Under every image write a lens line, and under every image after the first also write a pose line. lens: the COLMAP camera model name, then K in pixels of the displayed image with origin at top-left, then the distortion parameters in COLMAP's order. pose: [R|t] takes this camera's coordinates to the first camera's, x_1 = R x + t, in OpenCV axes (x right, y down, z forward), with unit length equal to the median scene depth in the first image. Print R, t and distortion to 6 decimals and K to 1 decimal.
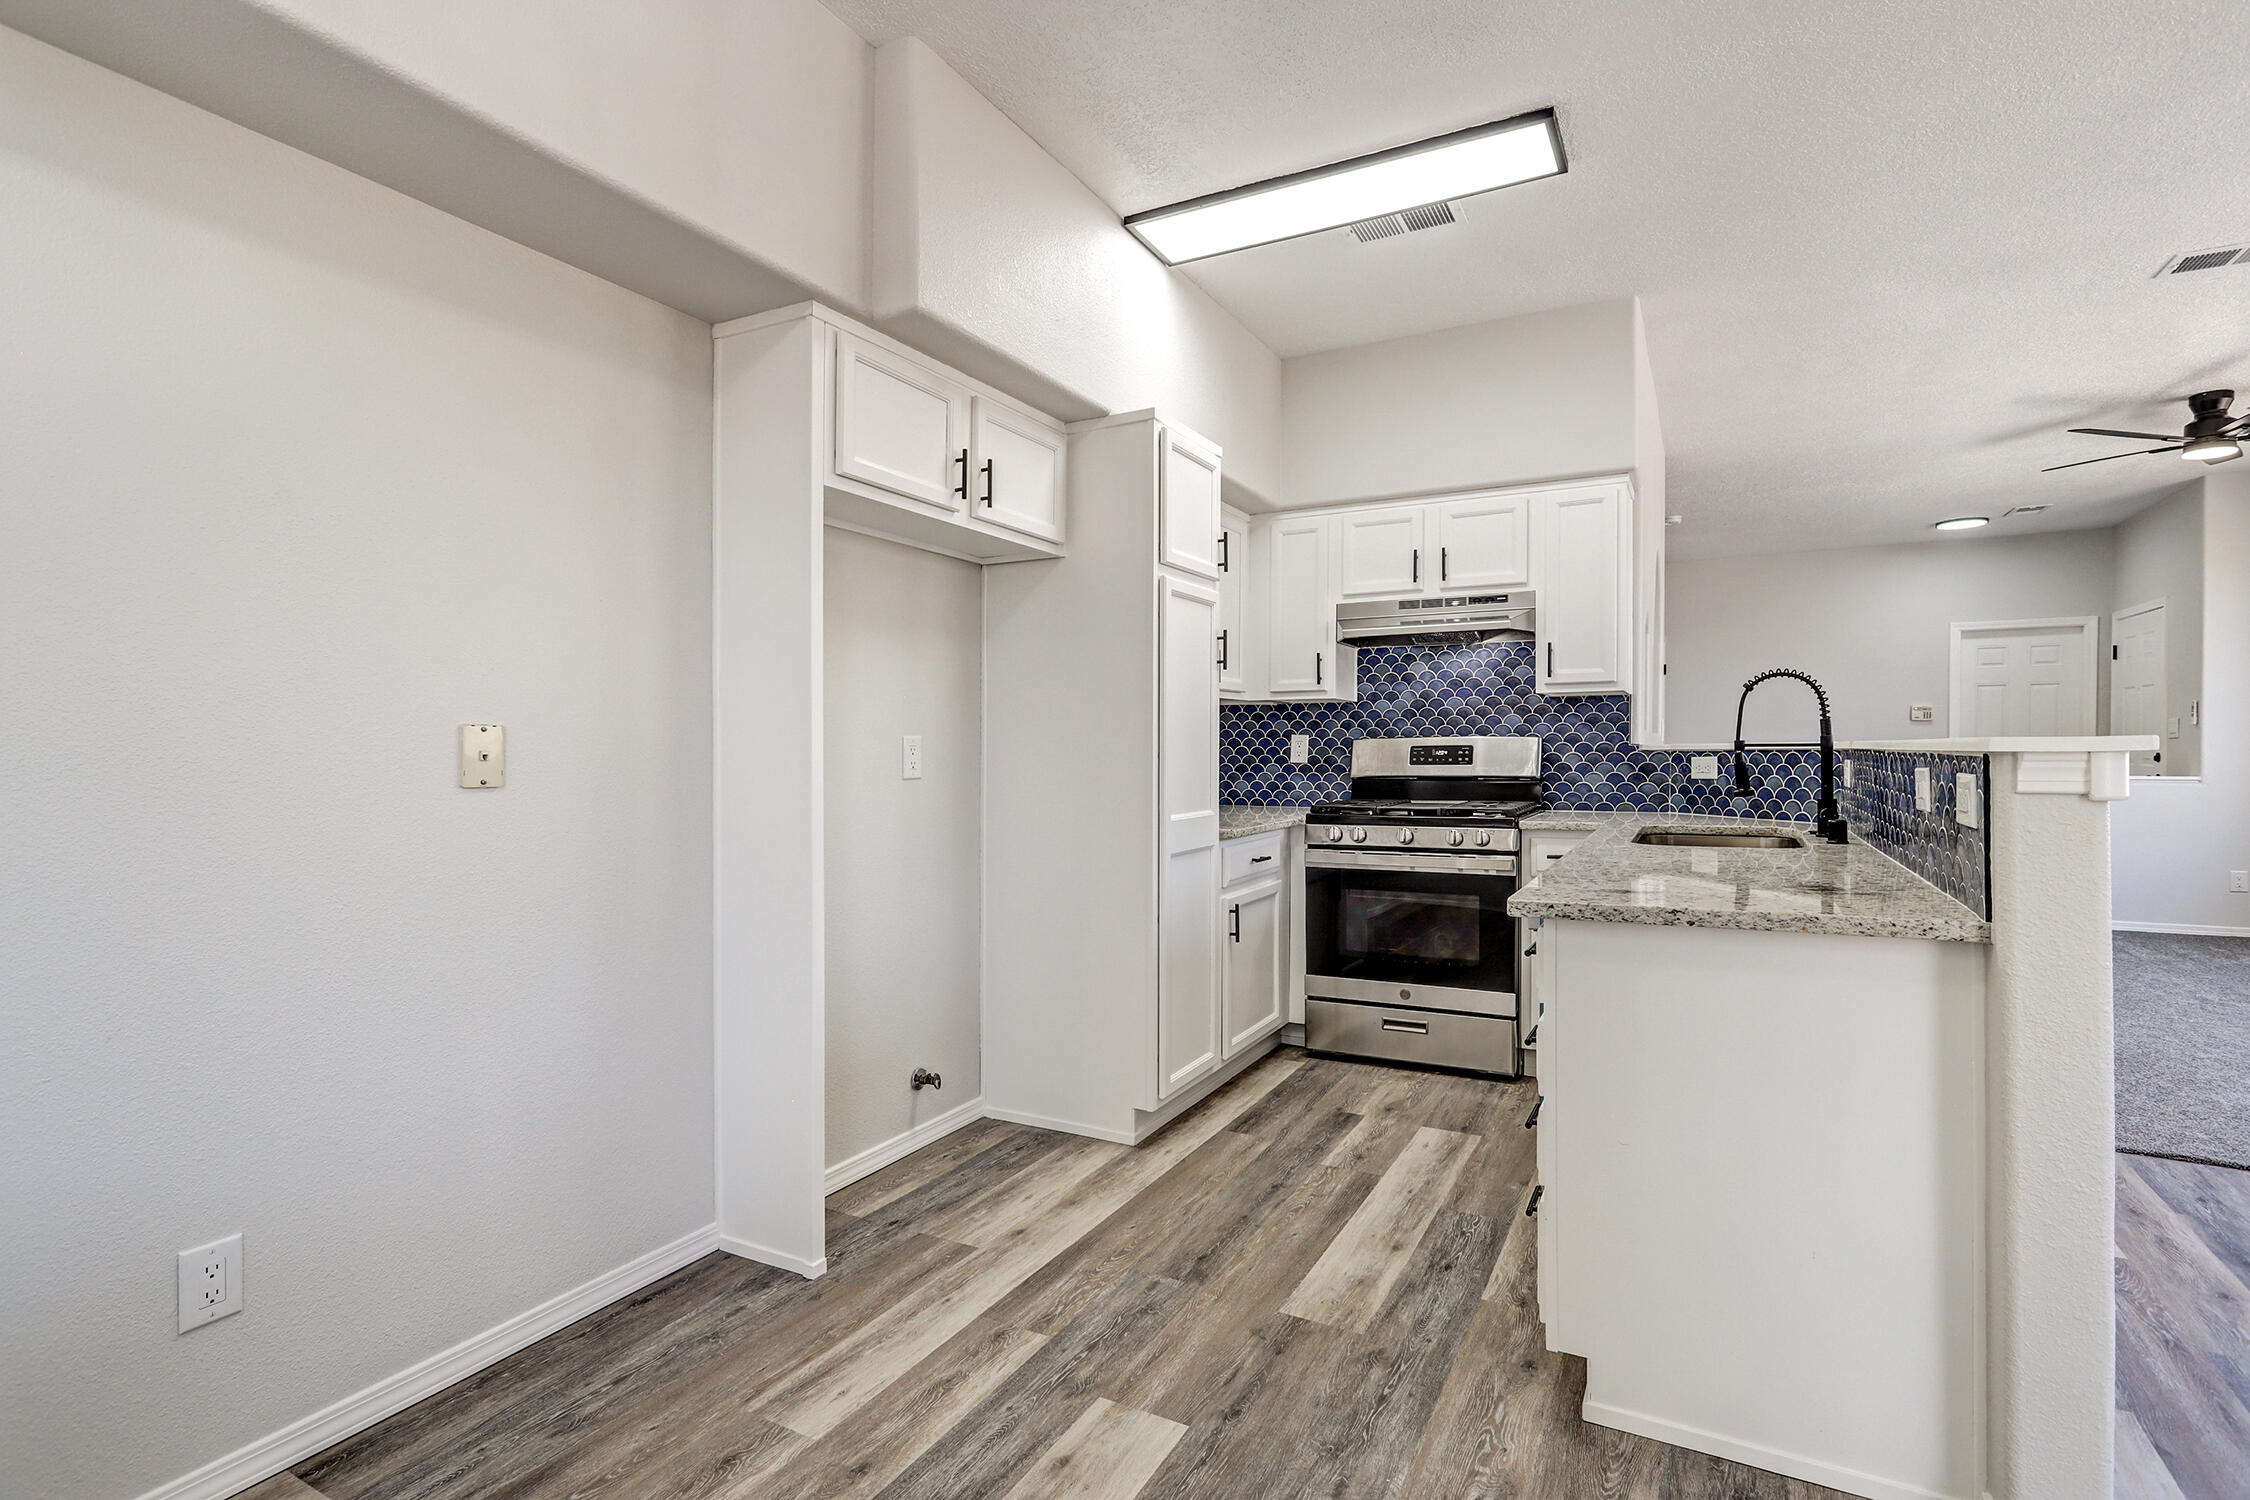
lens RADIAL K [[1064.9, 0, 1135.1], [0, 1064.9, 747.6], [0, 0, 1]] dist [-0.001880, -0.000059]
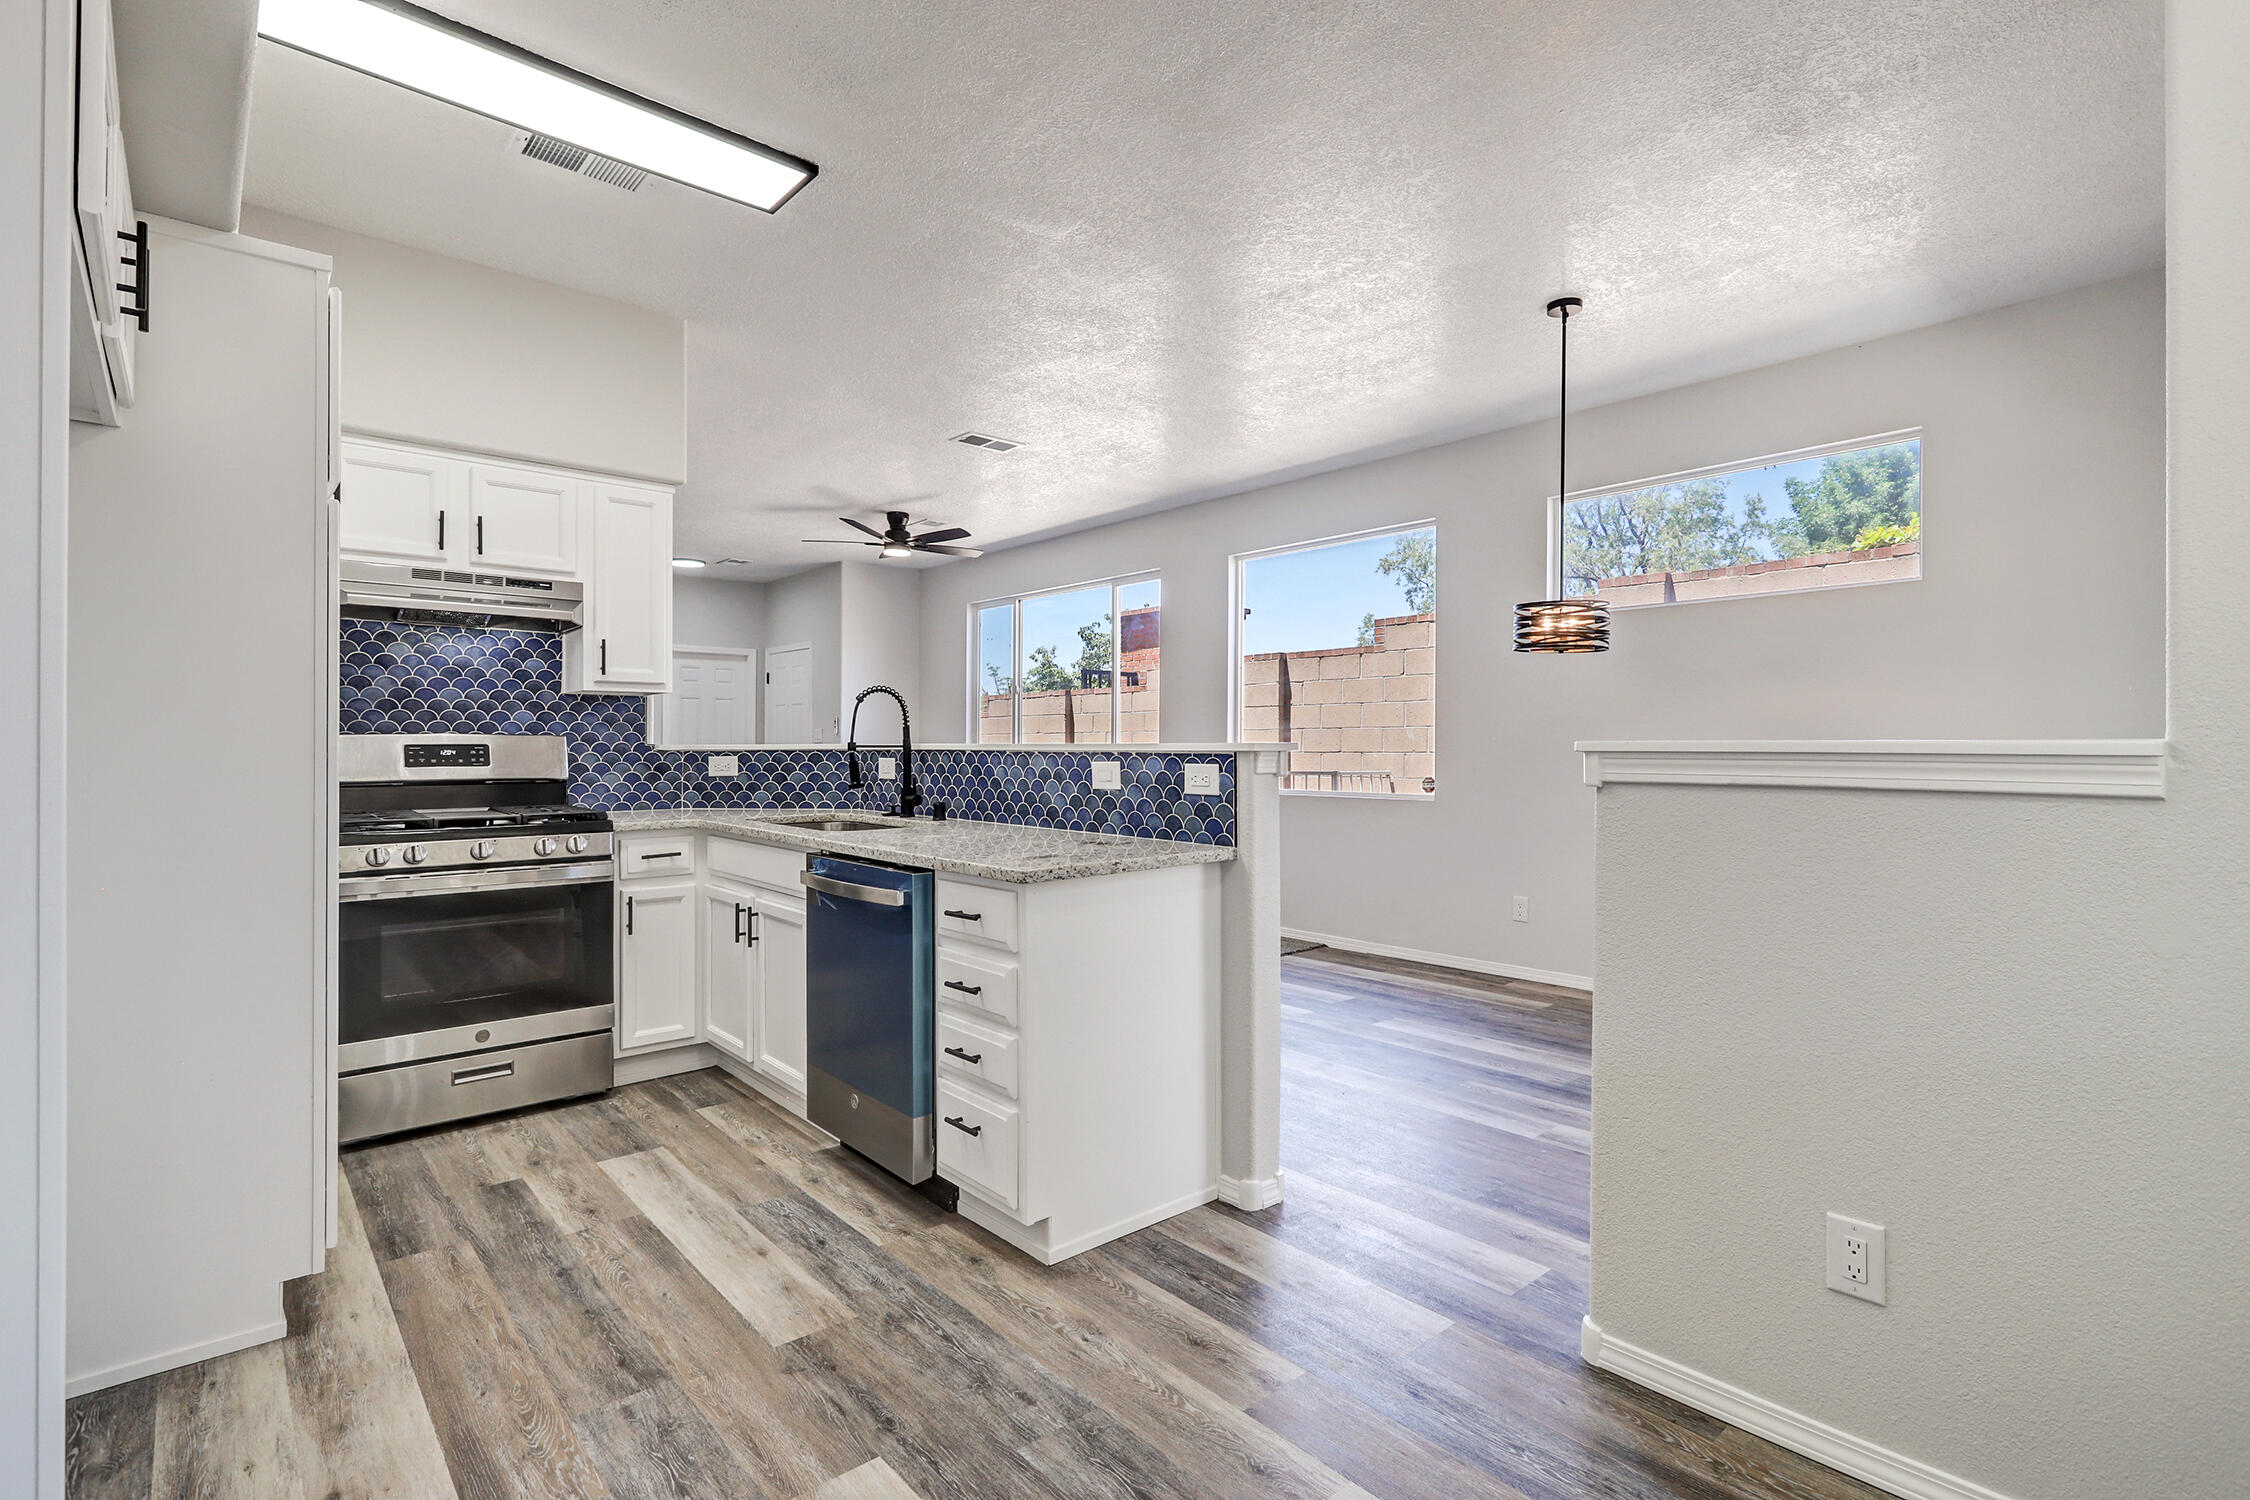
lens RADIAL K [[1064.9, 0, 1135.1], [0, 1064.9, 747.6], [0, 0, 1]] dist [-0.001880, -0.000059]
pose [[0.347557, 0.004685, 0.937647, -0.351582], [-0.004004, 0.999986, -0.003512, 0.001721], [-0.937650, -0.002534, 0.347571, 0.207899]]
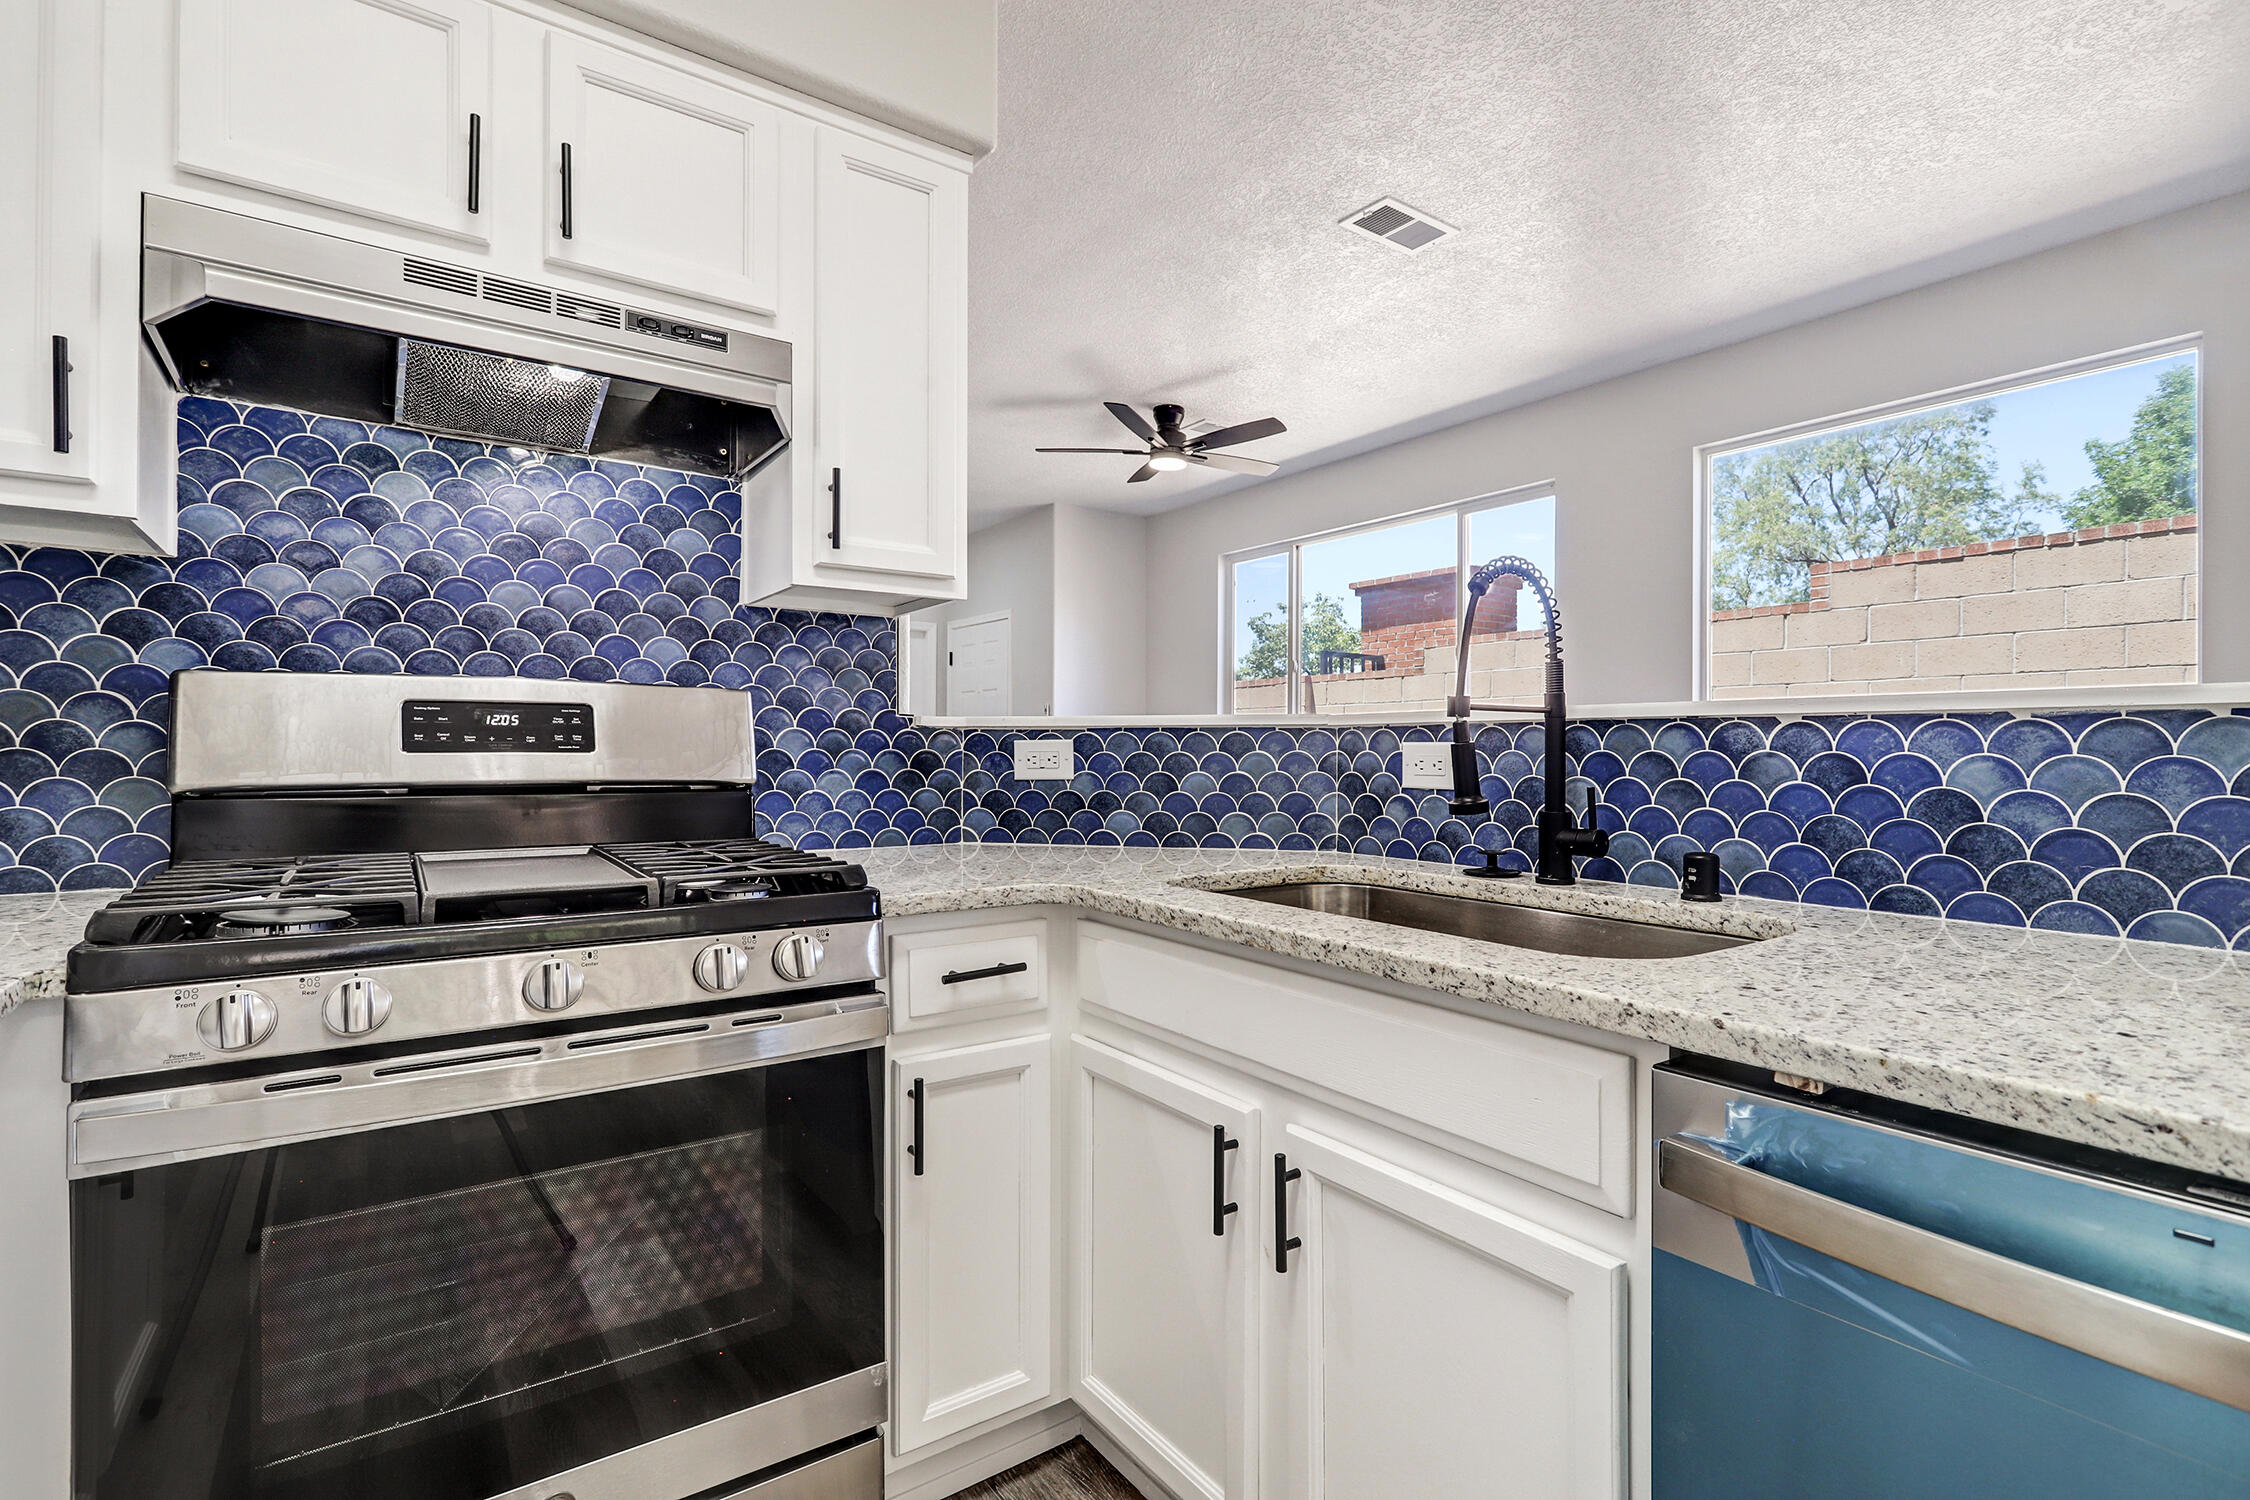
lens RADIAL K [[1081.1, 0, 1134.4], [0, 1081.1, 765.5], [0, 0, 1]] dist [0.002088, 0.000855]
pose [[0.448480, -0.001909, 0.893791, 0.052266], [-0.010860, 0.999912, 0.007585, 0.016904], [-0.893727, -0.013109, 0.448420, 0.694450]]
